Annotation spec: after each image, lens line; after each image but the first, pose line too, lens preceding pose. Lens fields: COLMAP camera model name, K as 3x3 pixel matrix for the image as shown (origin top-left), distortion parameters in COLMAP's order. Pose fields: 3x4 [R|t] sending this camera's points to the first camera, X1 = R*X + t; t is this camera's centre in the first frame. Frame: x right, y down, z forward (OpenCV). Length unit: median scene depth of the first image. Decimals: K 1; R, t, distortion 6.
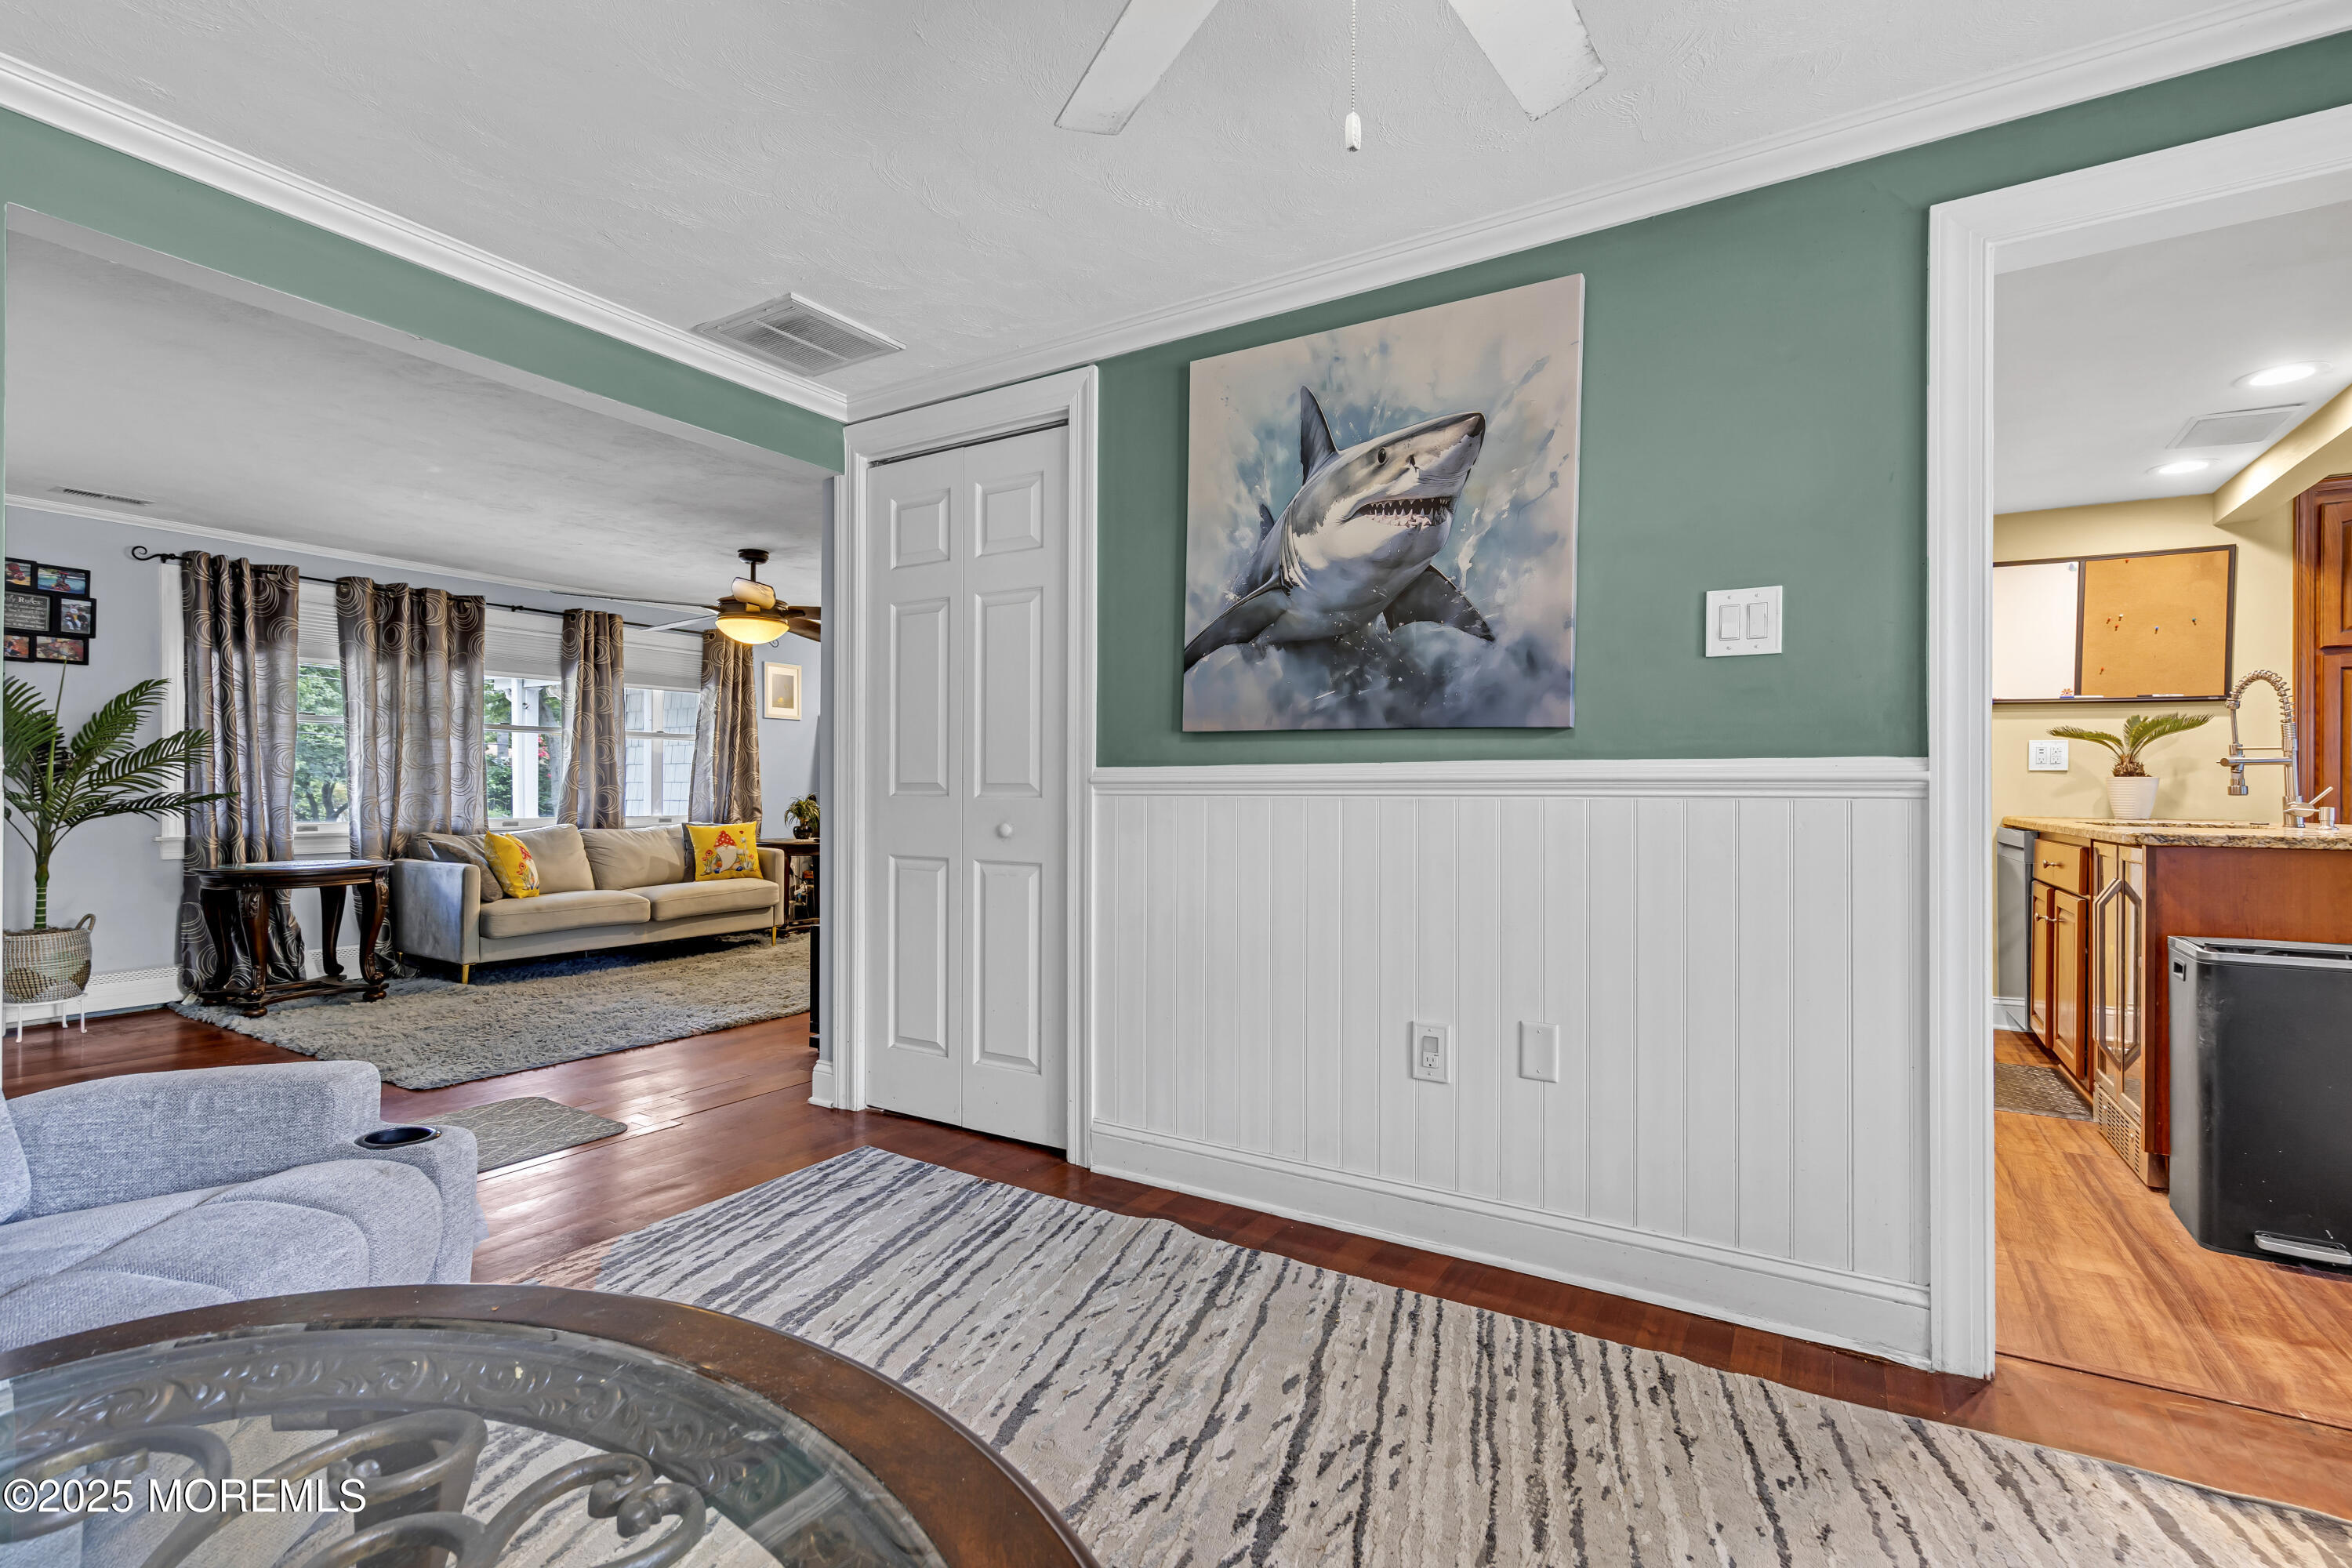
lens RADIAL K [[1065.7, 0, 1176.0], [0, 1065.7, 784.0], [0, 0, 1]] dist [-0.000362, 0.000094]
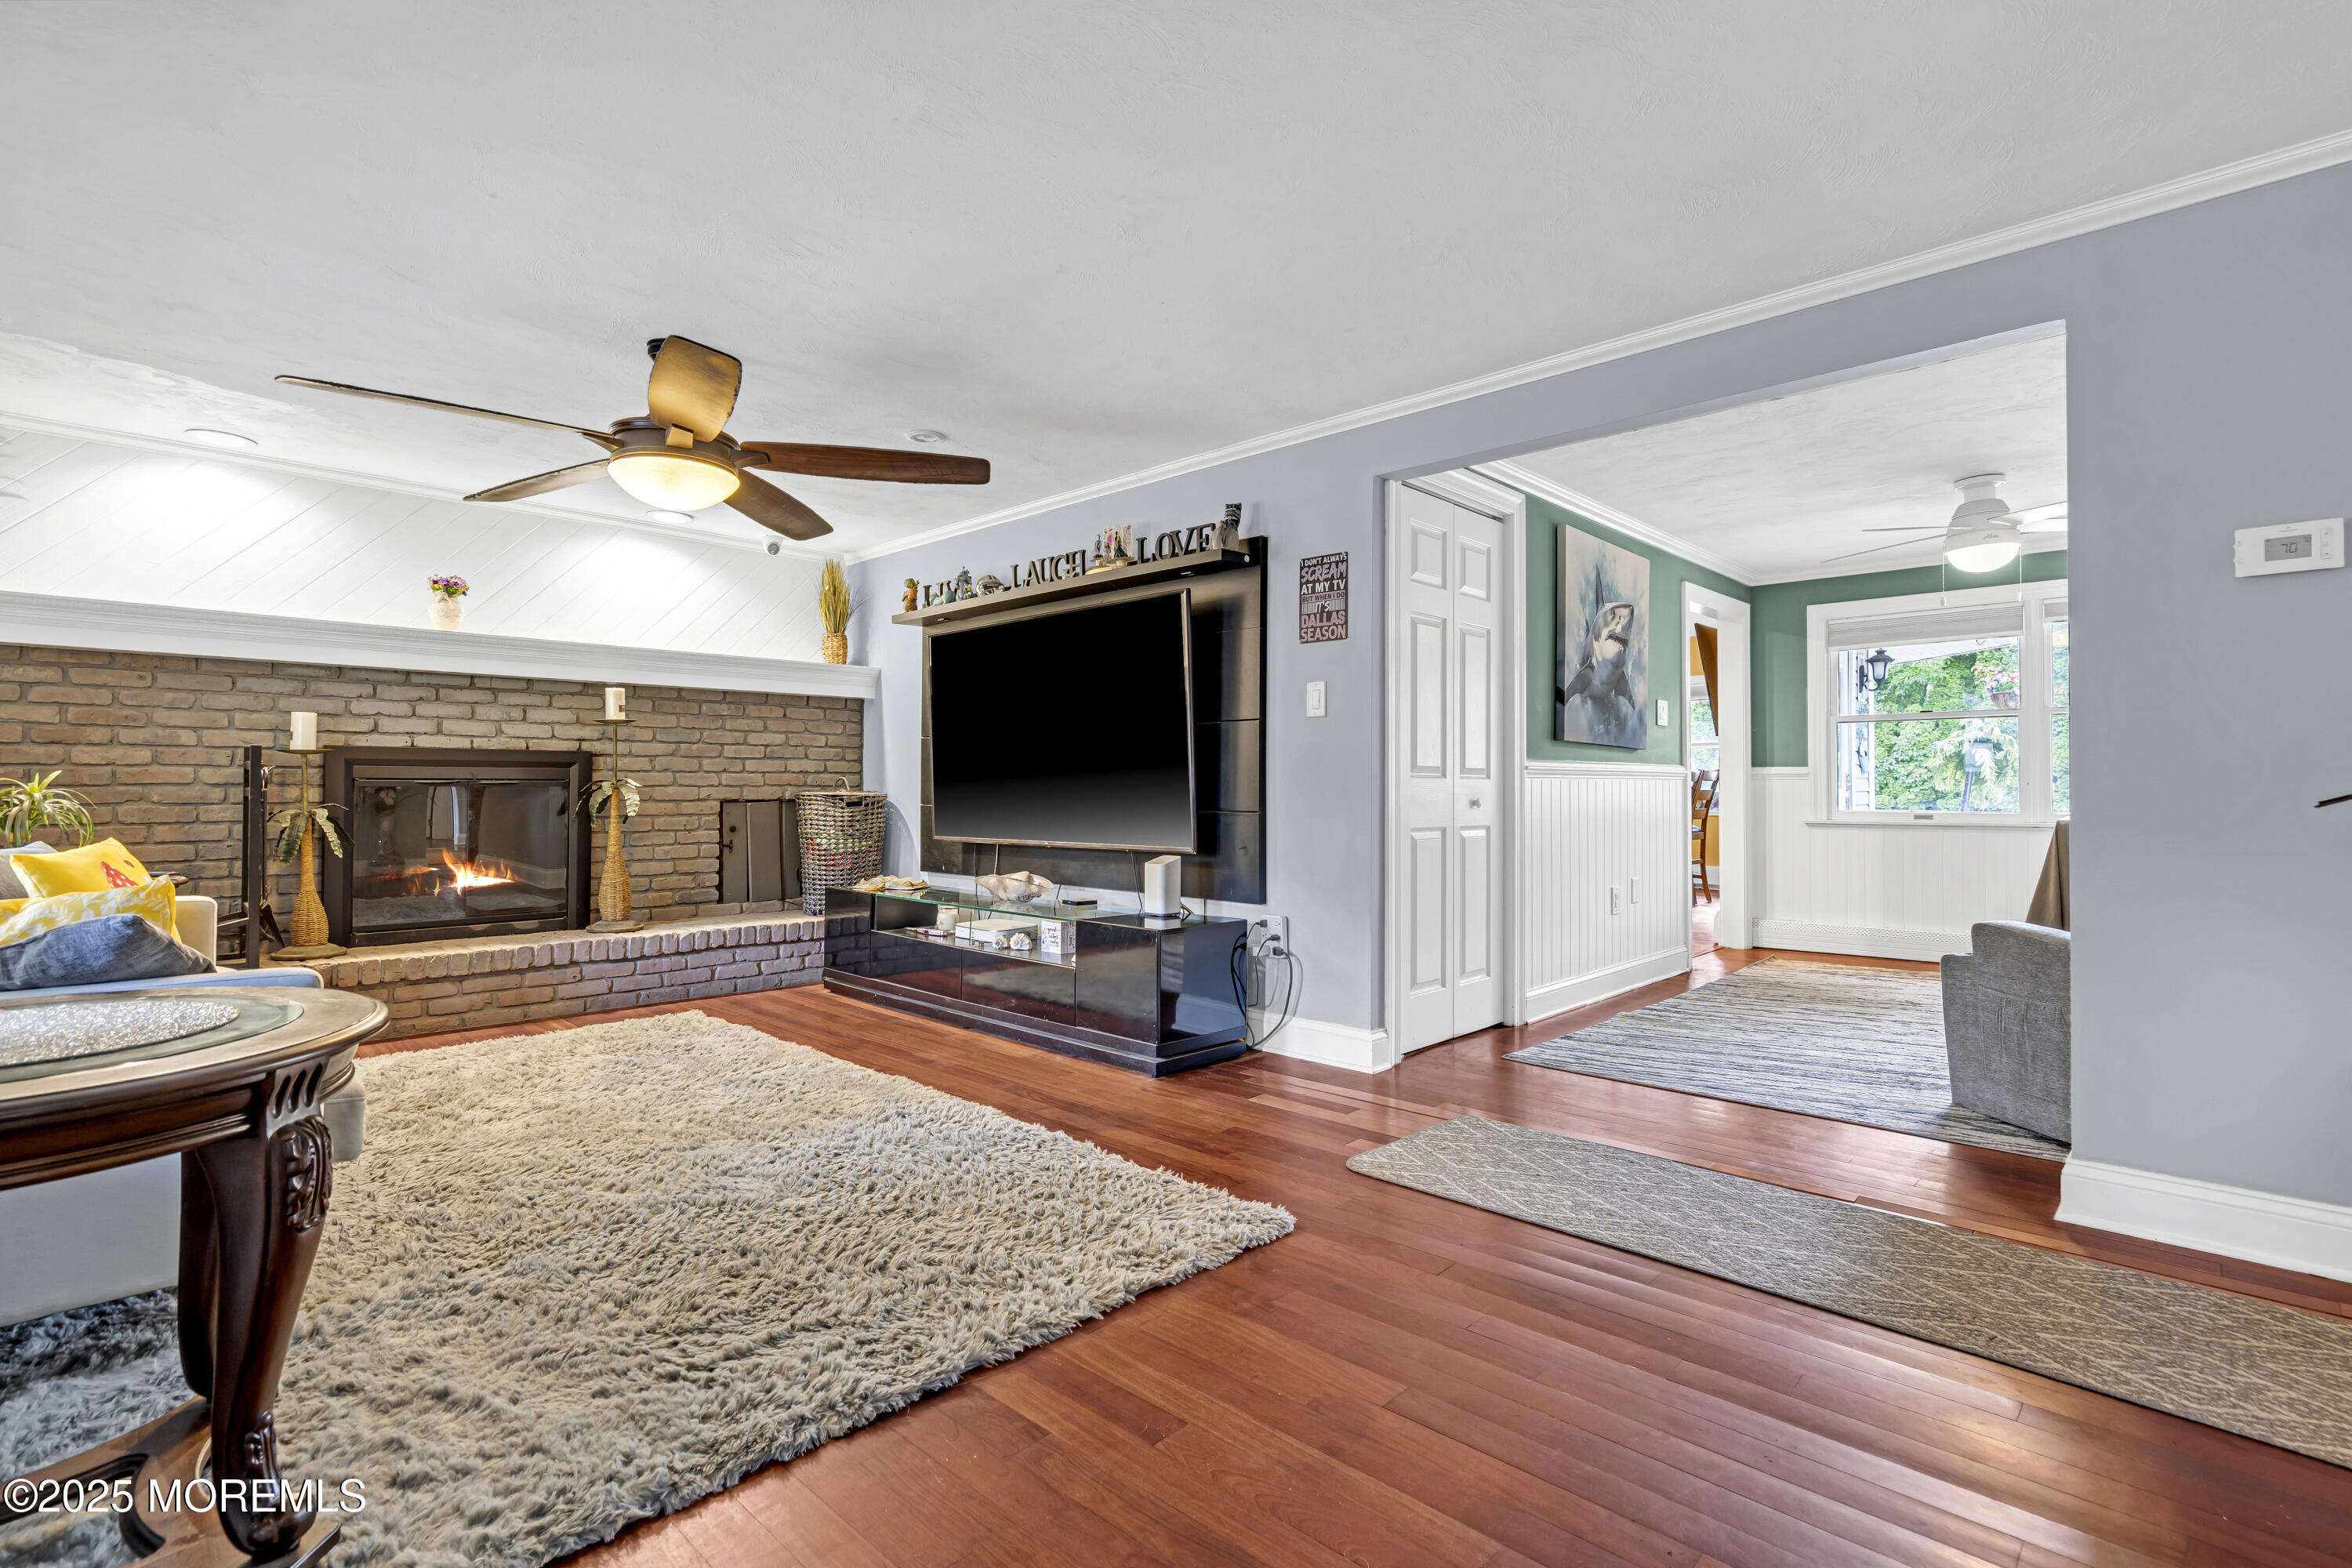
lens RADIAL K [[1098.0, 0, 1176.0], [0, 1098.0, 784.0], [0, 0, 1]] dist [-0.000366, -0.000010]
pose [[0.210871, -0.001058, 0.977513, -0.943650], [-0.008215, 0.999962, 0.002854, 0.010804], [-0.977479, -0.008632, 0.210855, 0.632884]]
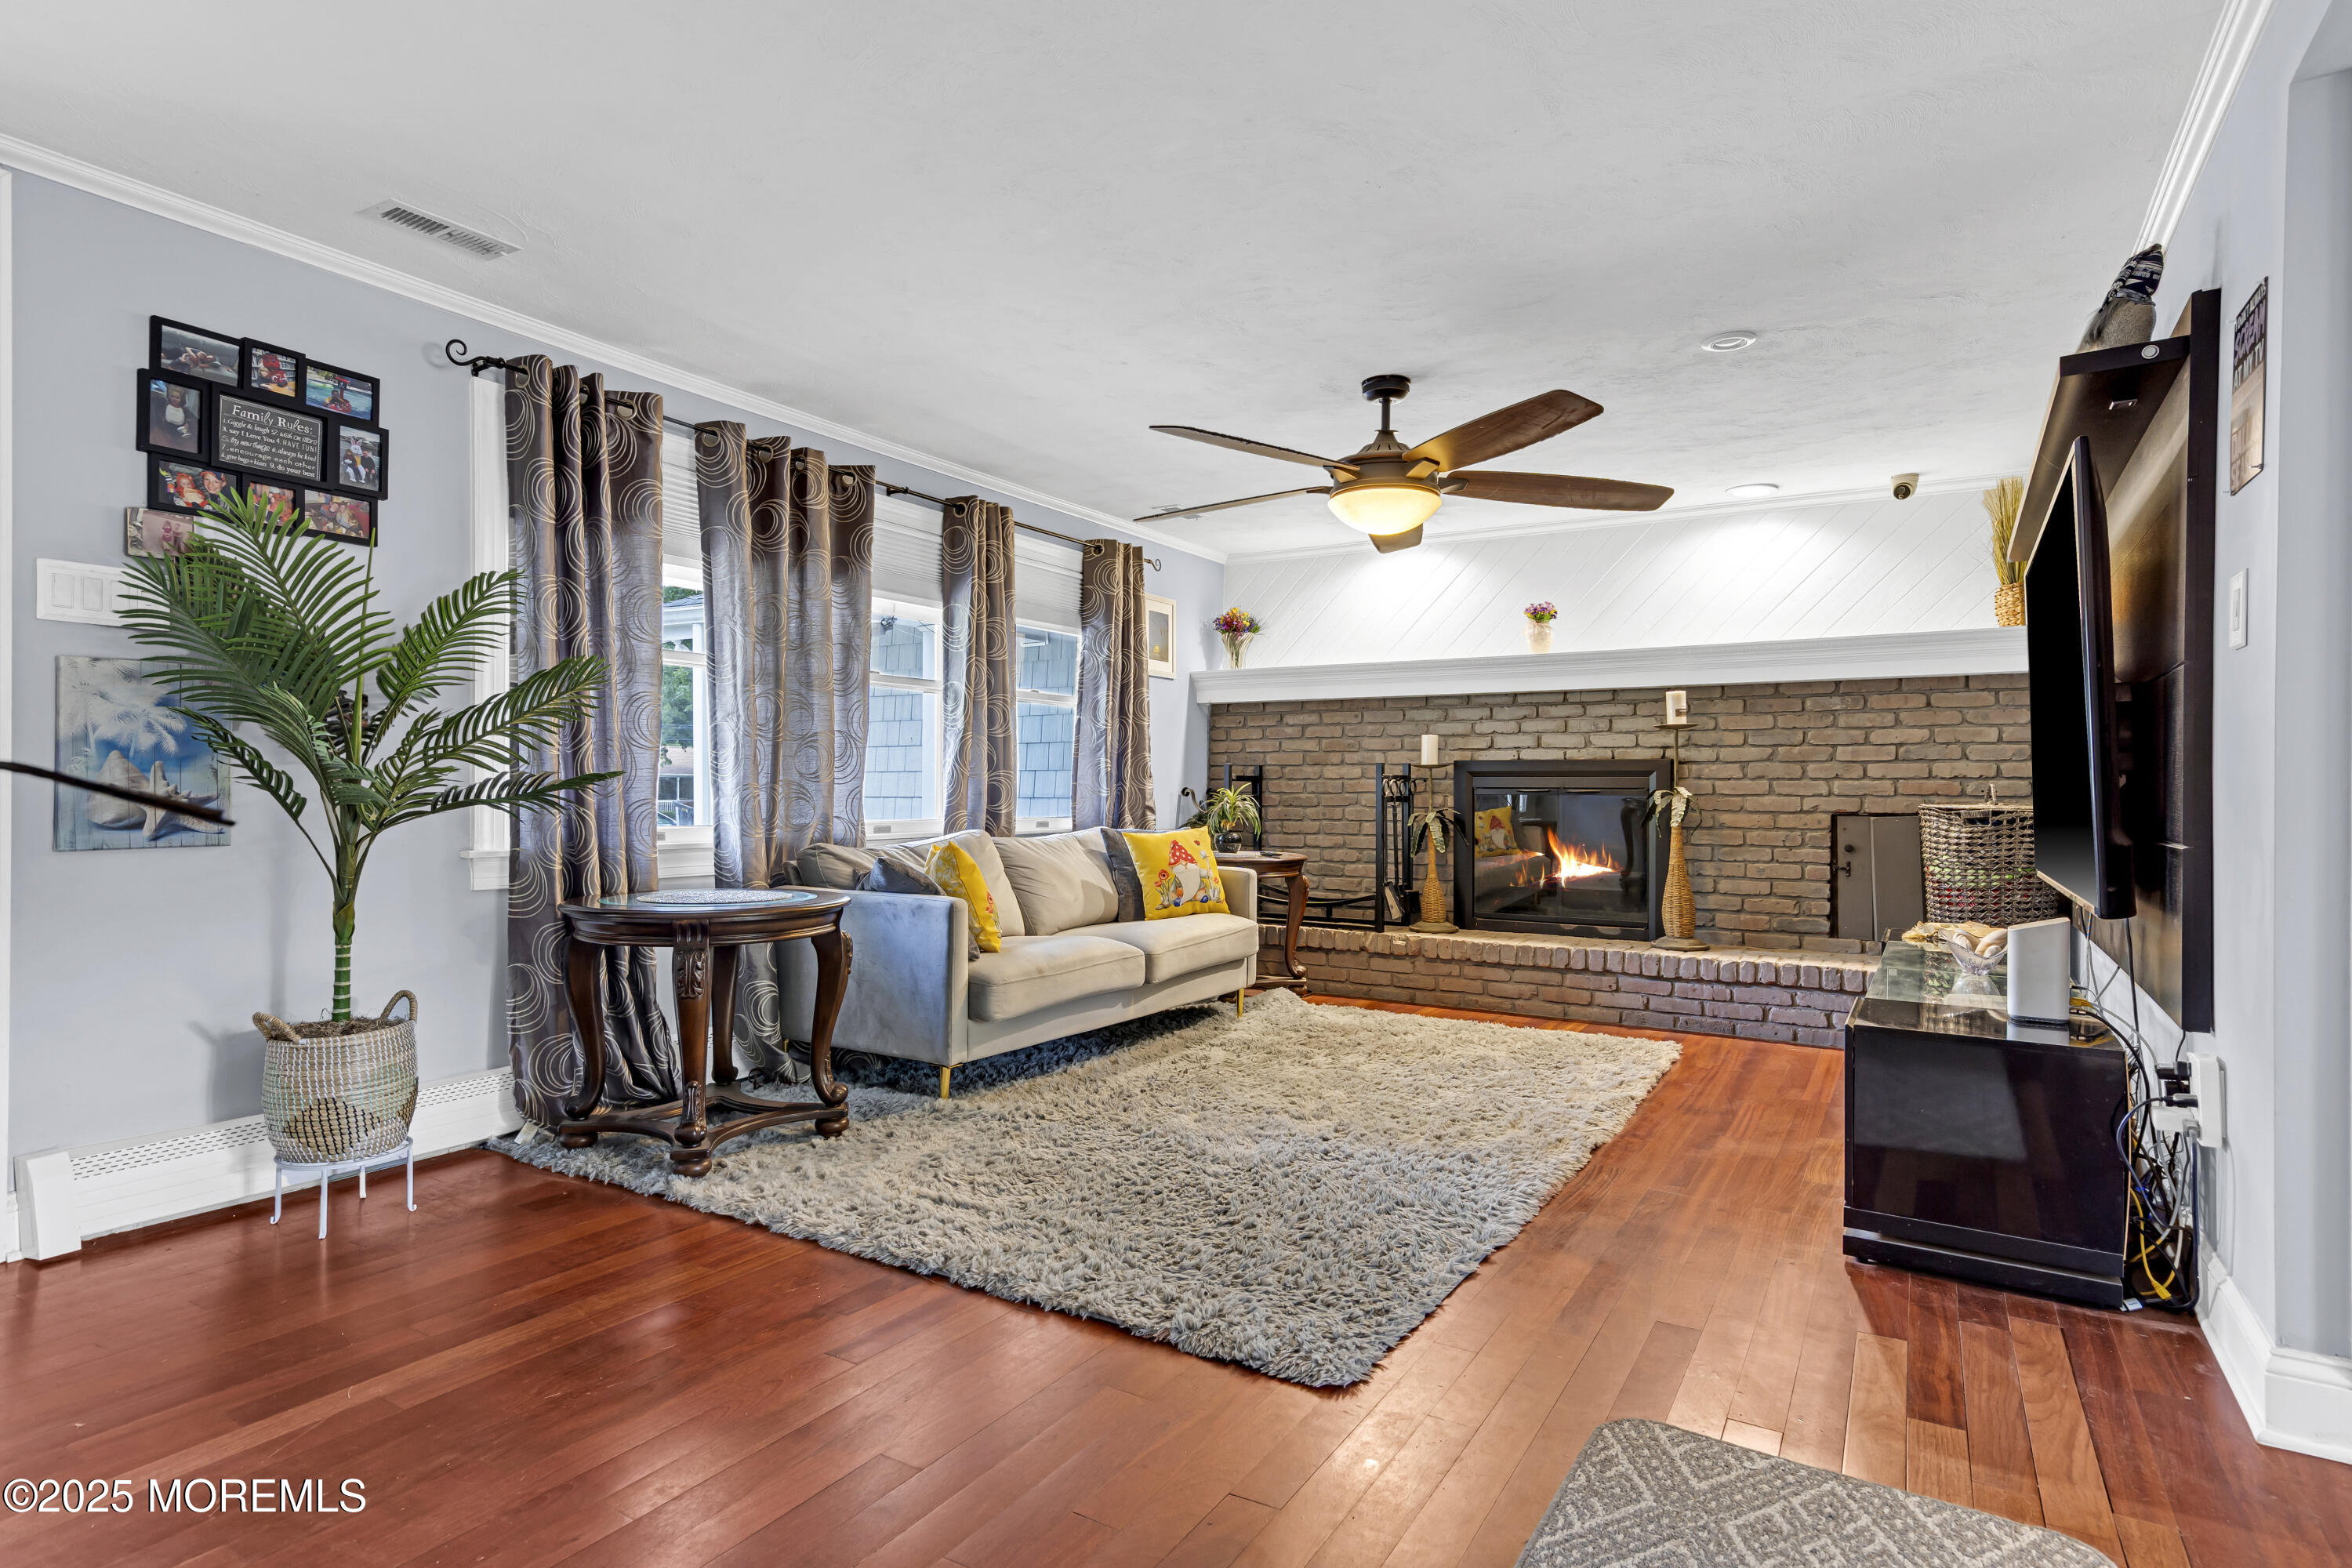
lens RADIAL K [[1230.4, 0, 1176.0], [0, 1230.4, 784.0], [0, 0, 1]] dist [0.000706, 0.000306]
pose [[0.999980, 0.003121, 0.005426, -0.547608], [-0.003117, 0.999995, -0.000713, 0.012277], [-0.005428, 0.000696, 0.999985, 0.315110]]
